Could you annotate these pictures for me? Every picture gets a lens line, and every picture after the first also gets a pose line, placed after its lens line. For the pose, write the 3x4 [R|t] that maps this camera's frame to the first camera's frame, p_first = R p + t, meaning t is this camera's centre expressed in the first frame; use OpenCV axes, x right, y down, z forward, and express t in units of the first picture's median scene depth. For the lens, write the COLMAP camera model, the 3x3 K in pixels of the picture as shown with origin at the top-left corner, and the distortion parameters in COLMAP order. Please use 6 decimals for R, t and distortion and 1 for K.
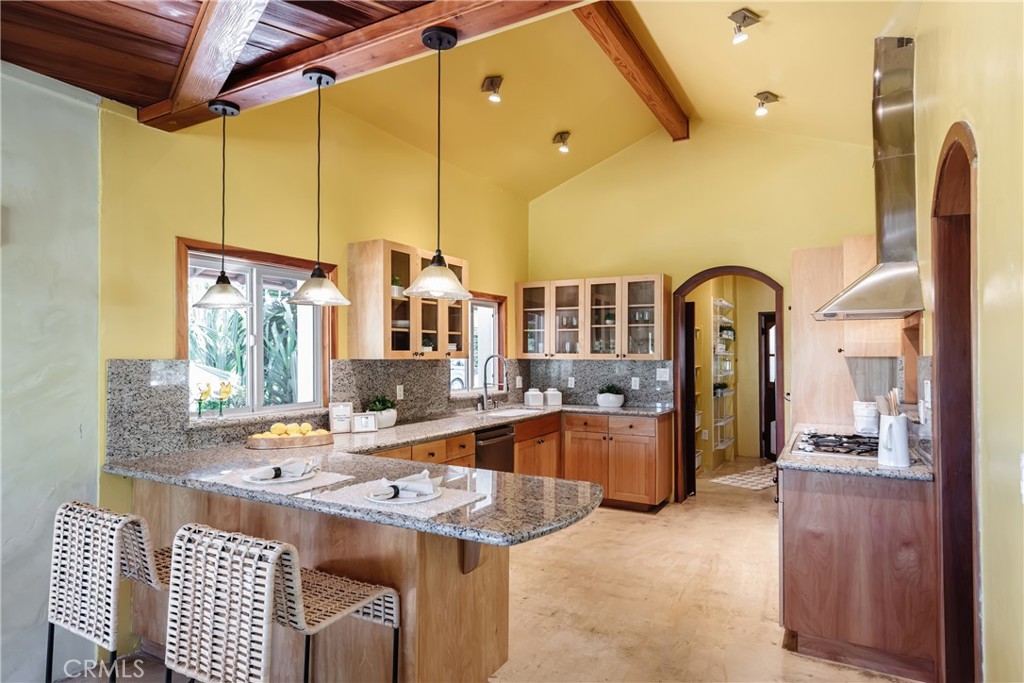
lens RADIAL K [[576.3, 0, 522.4], [0, 576.3, 346.7], [0, 0, 1]] dist [0.008761, -0.006213]
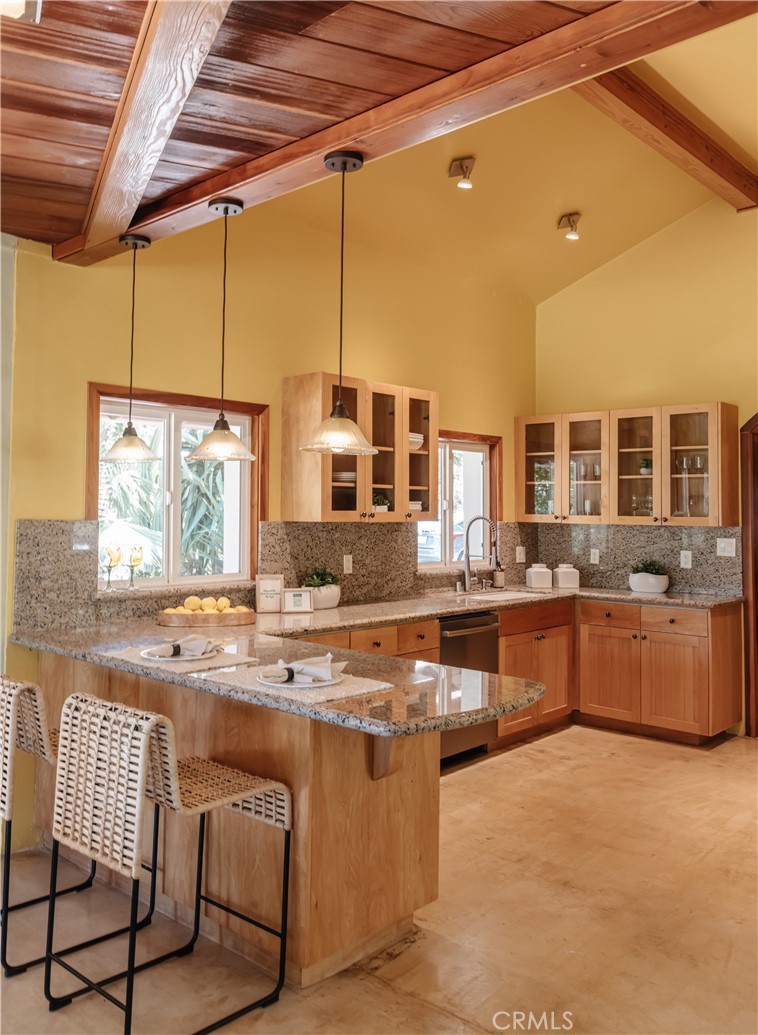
lens RADIAL K [[844.9, 0, 370.0], [0, 844.9, 465.5], [0, 0, 1]] dist [-0.003007, -0.021823]
pose [[0.969764, -0.005558, -0.243980, 0.129515], [-0.004802, 0.999112, -0.041850, -0.008641], [0.243996, 0.041756, 0.968877, -0.139847]]
